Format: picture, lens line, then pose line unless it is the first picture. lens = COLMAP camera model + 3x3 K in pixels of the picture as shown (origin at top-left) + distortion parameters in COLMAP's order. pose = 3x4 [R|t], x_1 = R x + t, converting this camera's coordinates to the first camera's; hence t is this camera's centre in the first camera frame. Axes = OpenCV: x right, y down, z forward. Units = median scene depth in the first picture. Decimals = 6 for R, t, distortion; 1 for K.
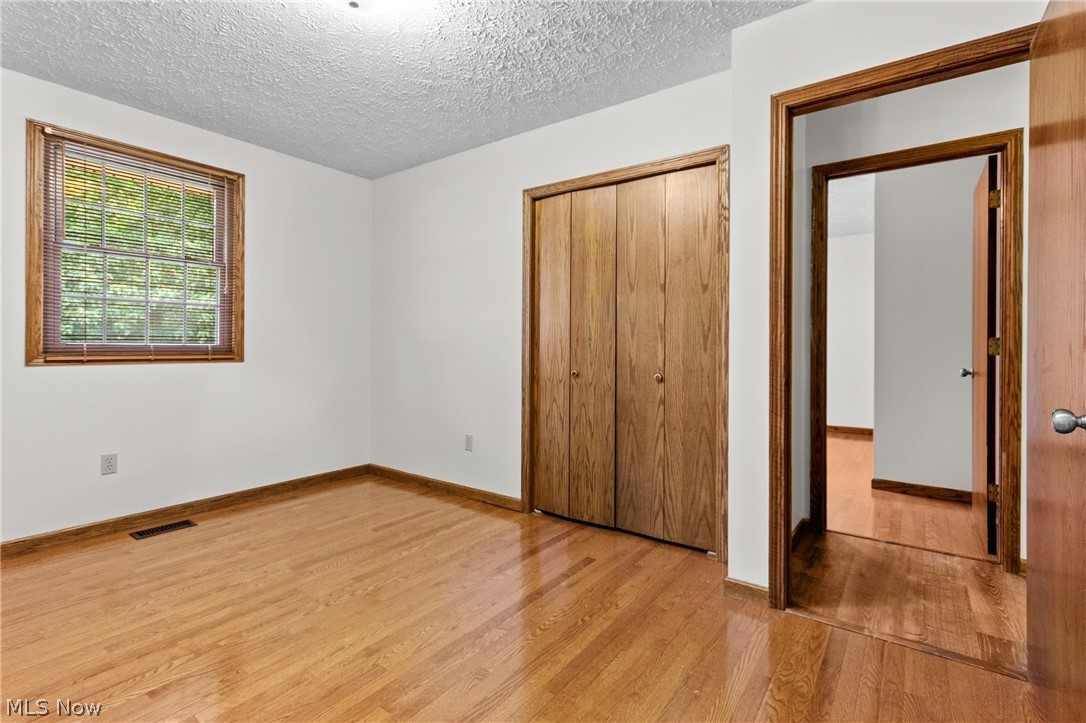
lens RADIAL K [[507.0, 0, 540.3], [0, 507.0, 358.2], [0, 0, 1]] dist [-0.000881, 0.002332]
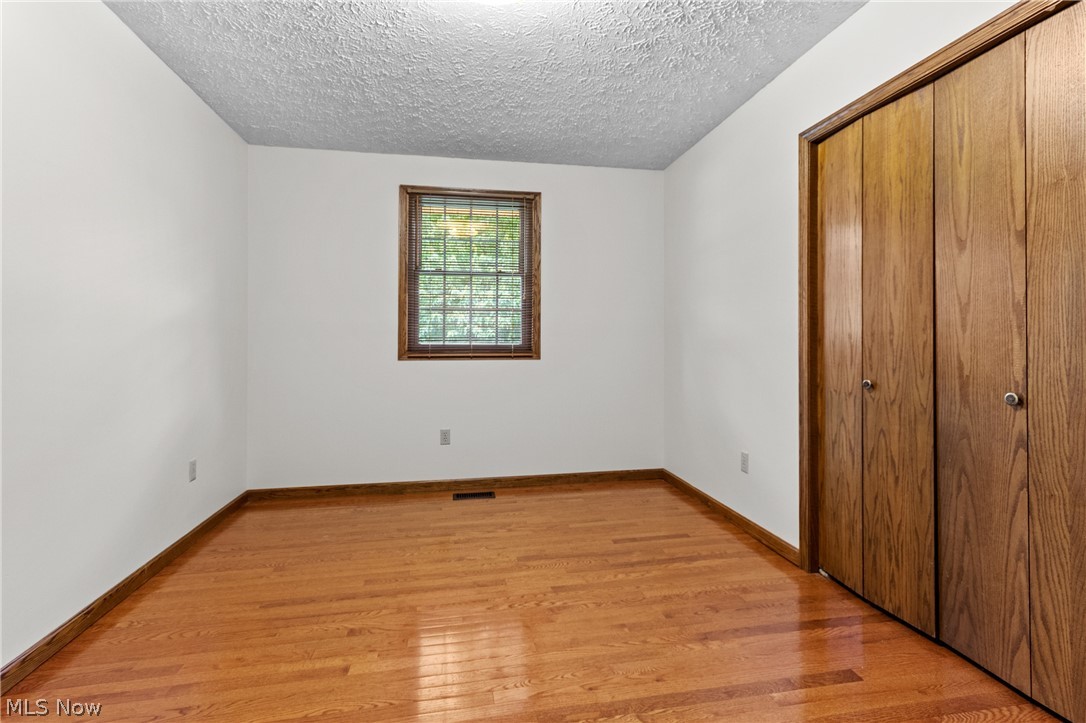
lens RADIAL K [[507.0, 0, 544.7], [0, 507.0, 347.5], [0, 0, 1]] dist [-0.000881, 0.002332]
pose [[0.732688, -0.001353, -0.680563, 0.217023], [-0.010631, 0.999853, -0.013433, -0.004685], [0.680482, 0.017078, 0.732566, 0.221148]]
